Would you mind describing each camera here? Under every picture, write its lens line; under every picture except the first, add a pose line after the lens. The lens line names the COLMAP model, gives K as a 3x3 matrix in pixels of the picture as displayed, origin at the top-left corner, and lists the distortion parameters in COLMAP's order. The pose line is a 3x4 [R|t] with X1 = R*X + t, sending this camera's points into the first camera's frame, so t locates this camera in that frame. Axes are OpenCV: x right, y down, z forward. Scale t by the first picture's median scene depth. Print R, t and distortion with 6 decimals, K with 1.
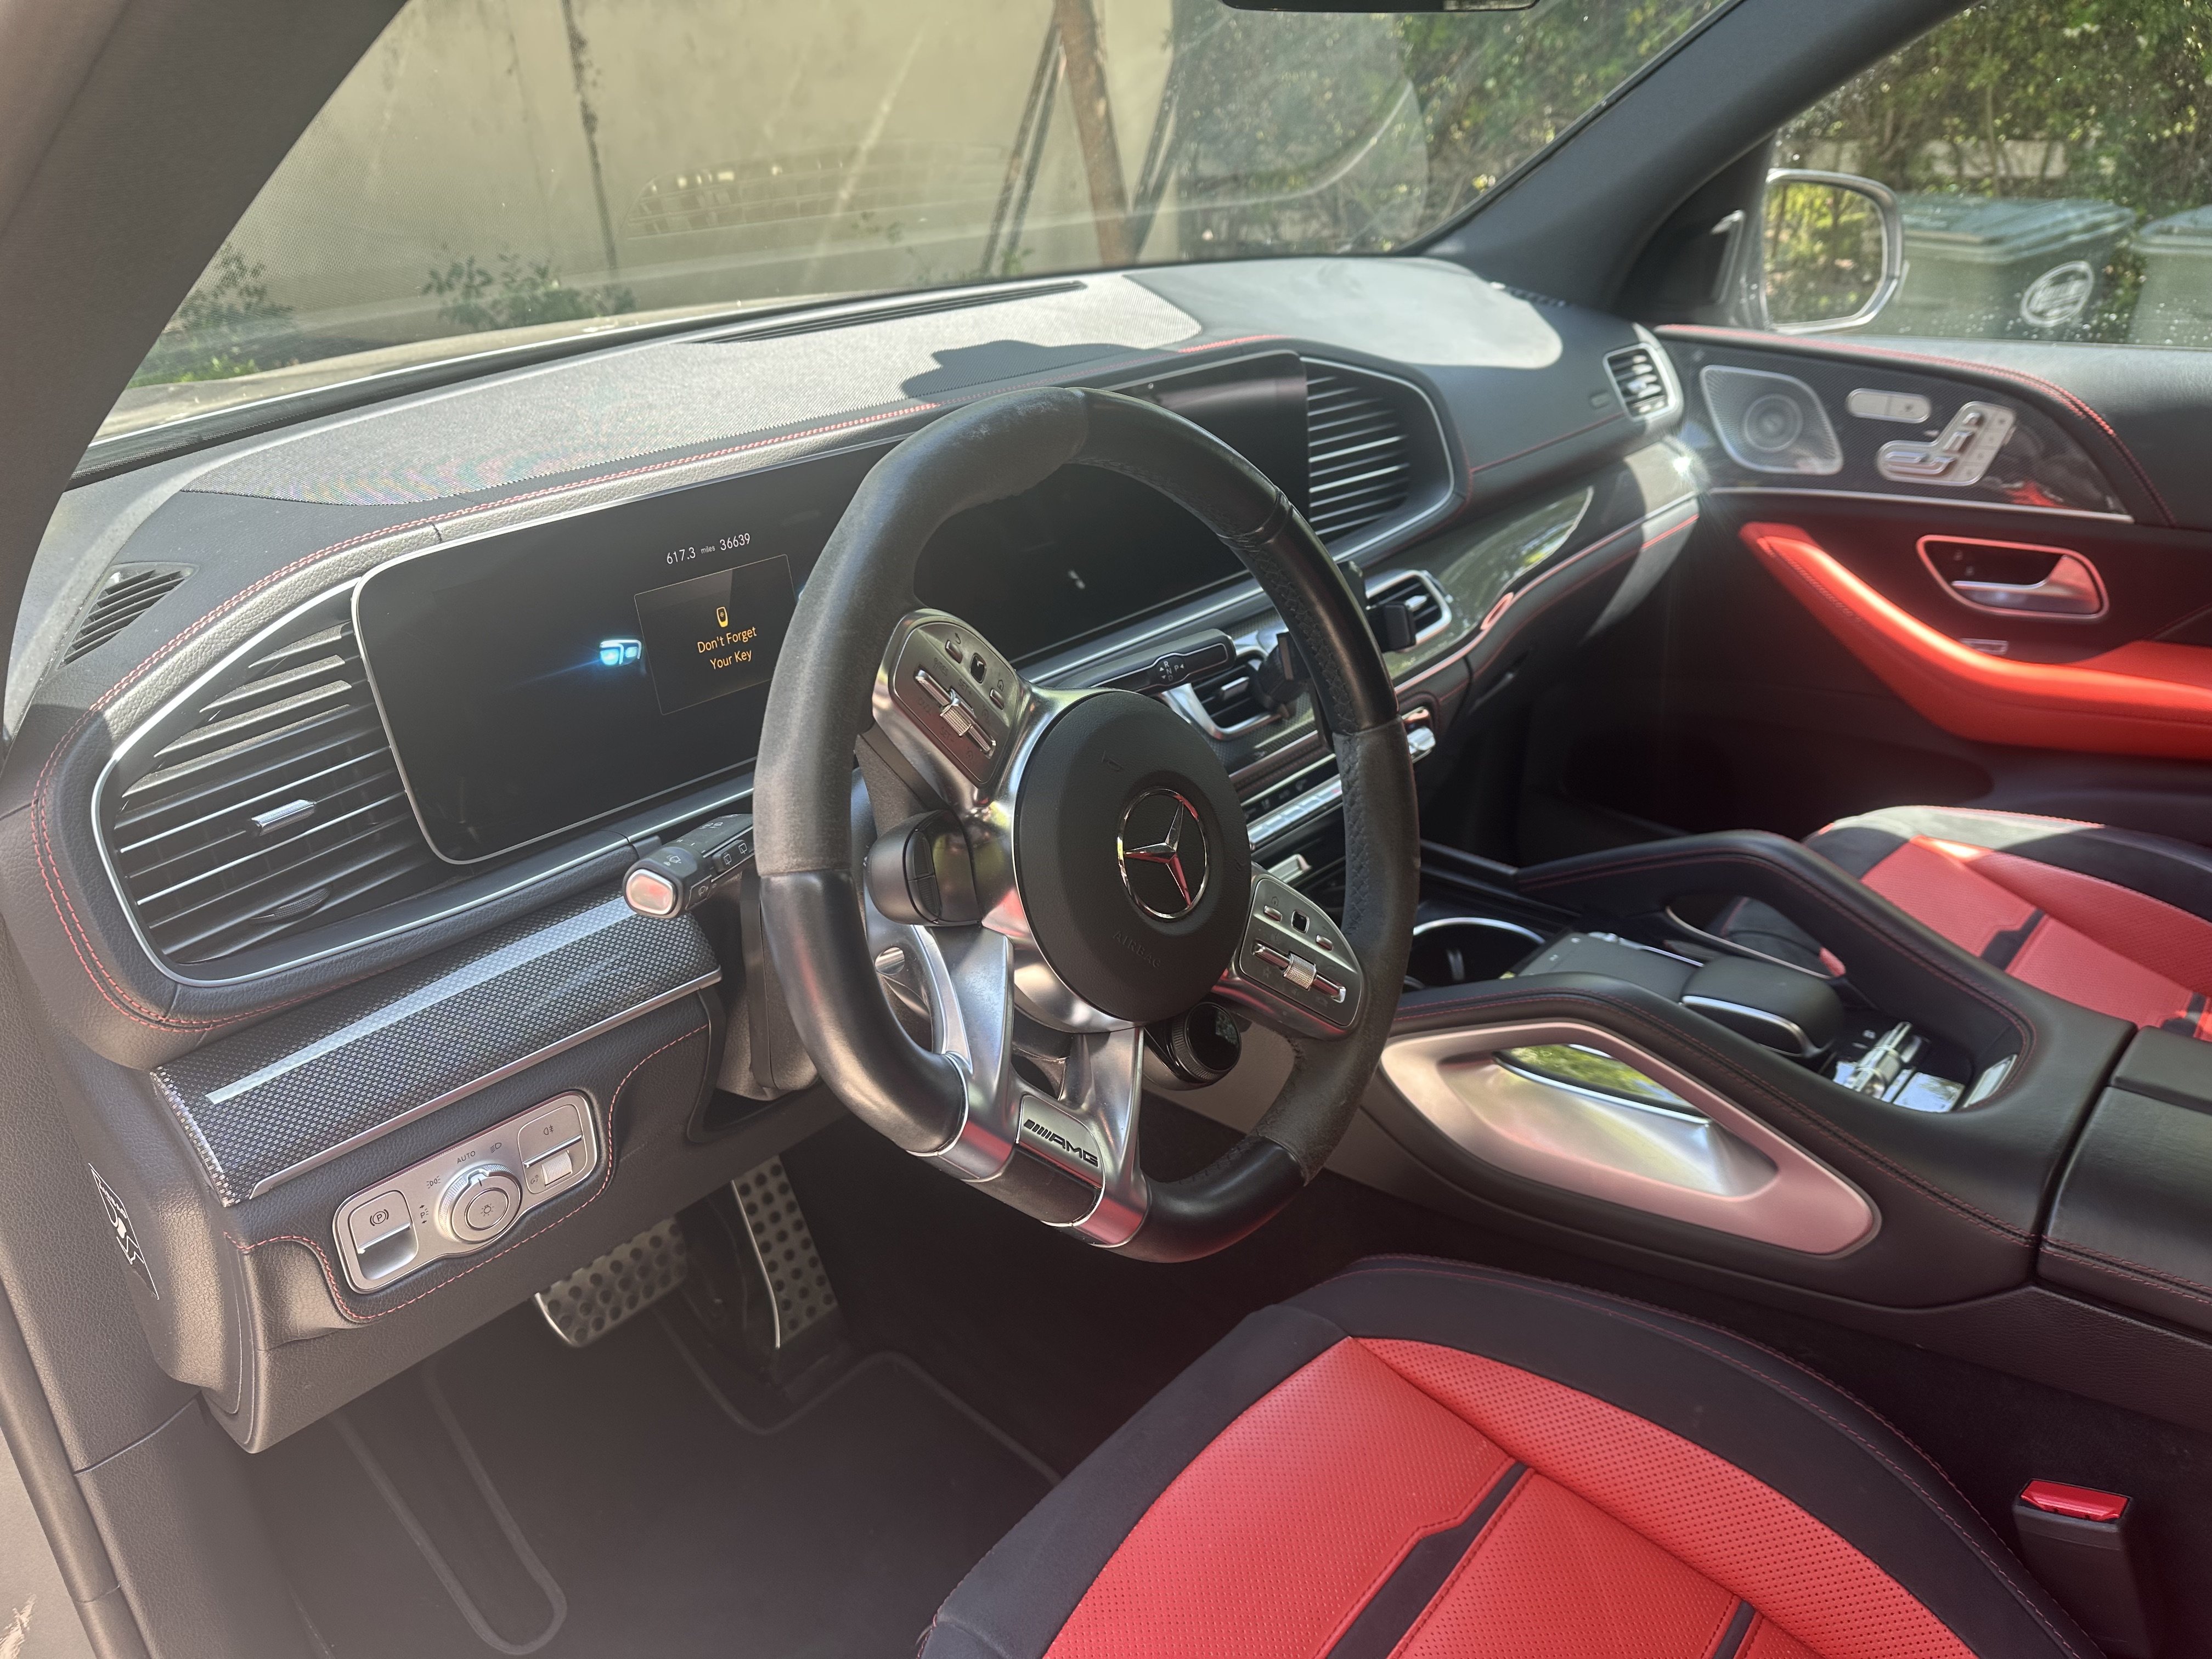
lens RADIAL K [[1517.0, 0, 1106.0], [0, 1517.0, 829.5], [0, 0, 1]] dist [0.009908, -0.024798]
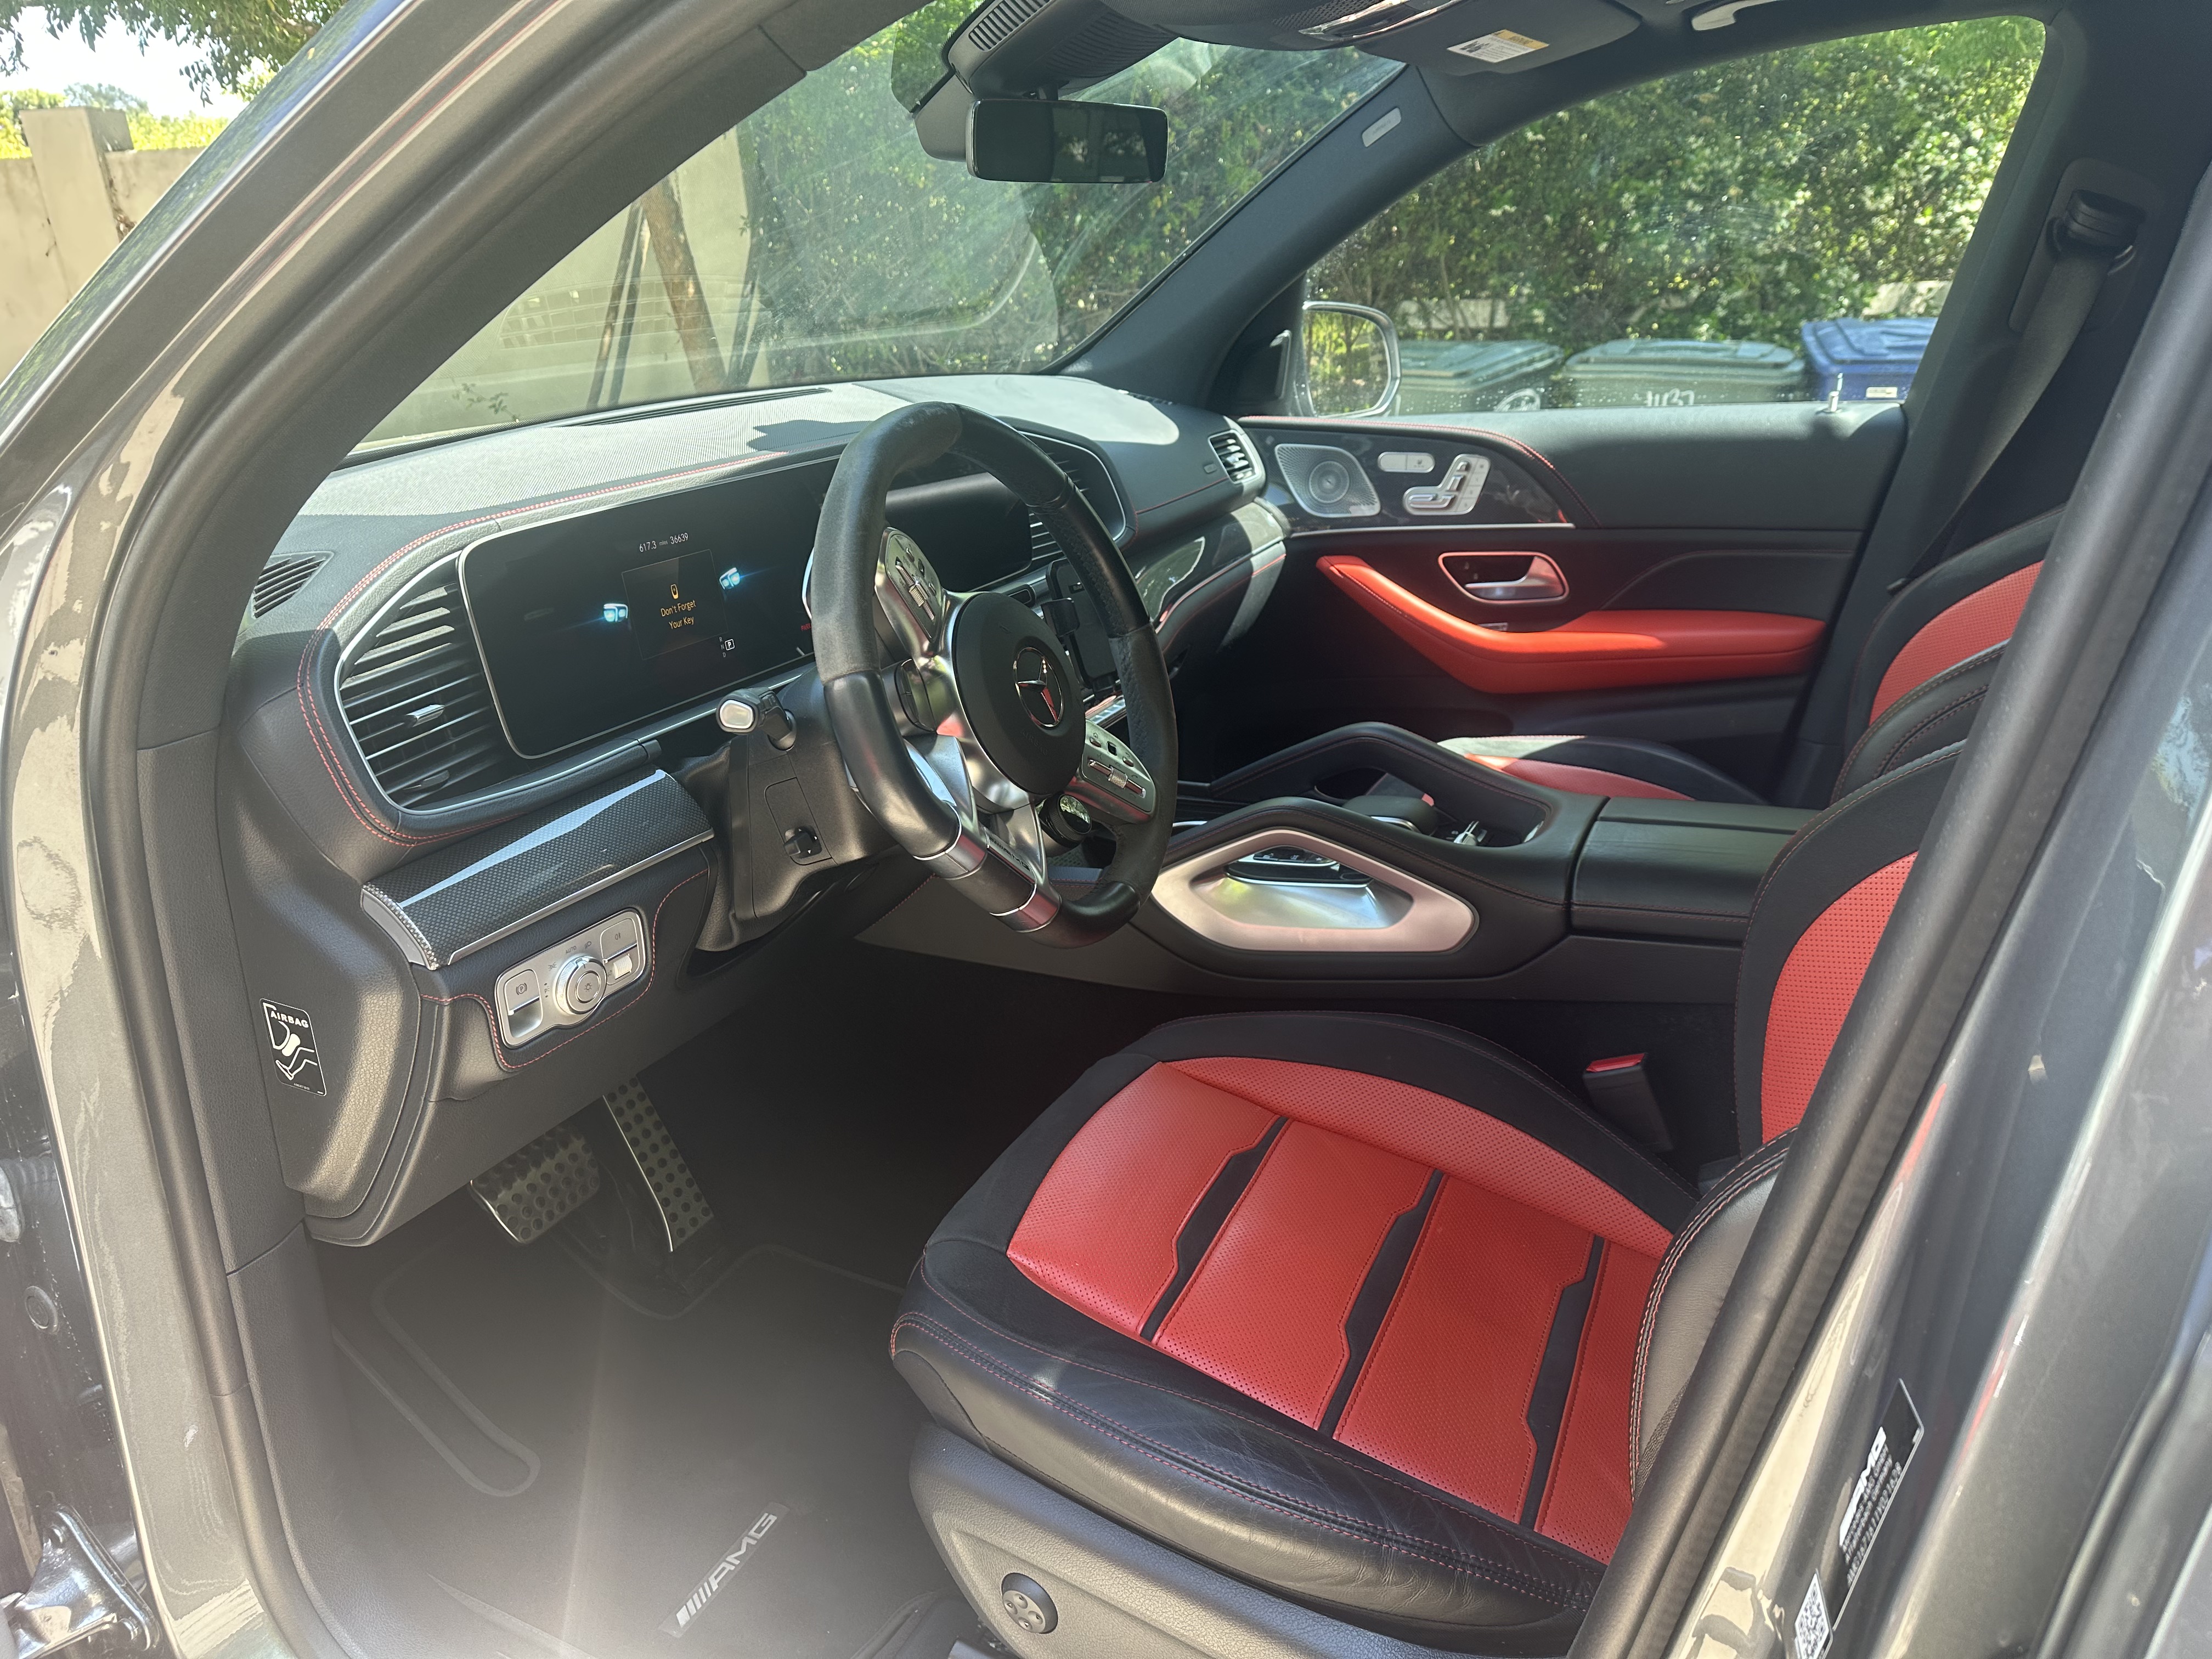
lens RADIAL K [[1496.3, 0, 1106.0], [0, 1496.3, 829.5], [0, 0, 1]] dist [0.122546, -0.326944]
pose [[0.961643, -0.100298, 0.255310, -0.136932], [0.125184, 0.988645, -0.083125, 0.133934], [-0.244074, 0.111898, 0.963279, -0.229433]]
